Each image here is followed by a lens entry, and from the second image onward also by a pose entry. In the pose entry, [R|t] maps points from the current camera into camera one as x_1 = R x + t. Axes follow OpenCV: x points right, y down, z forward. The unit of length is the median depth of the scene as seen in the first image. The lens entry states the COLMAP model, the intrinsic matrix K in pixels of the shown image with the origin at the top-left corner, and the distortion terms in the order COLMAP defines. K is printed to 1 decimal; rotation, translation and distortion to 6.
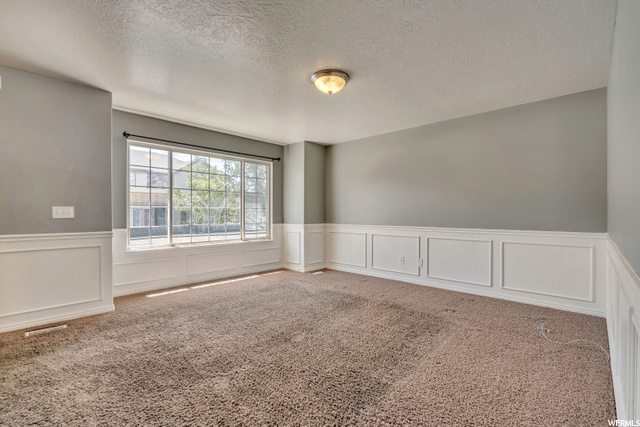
lens RADIAL K [[293.4, 0, 321.1], [0, 293.4, 215.1], [0, 0, 1]] dist [0.002657, 0.000512]
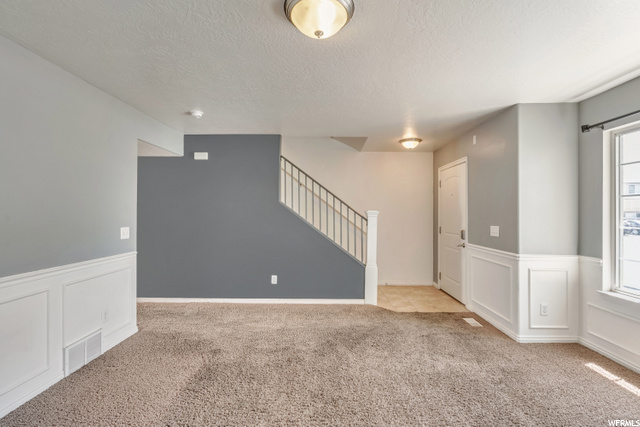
lens RADIAL K [[293.4, 0, 321.8], [0, 293.4, 213.5], [0, 0, 1]] dist [0.002657, 0.000512]
pose [[-0.741286, 0.004176, -0.671177, 0.396428], [0.003888, 0.999991, 0.001927, -0.085130], [0.671178, -0.001182, -0.741295, 1.408427]]
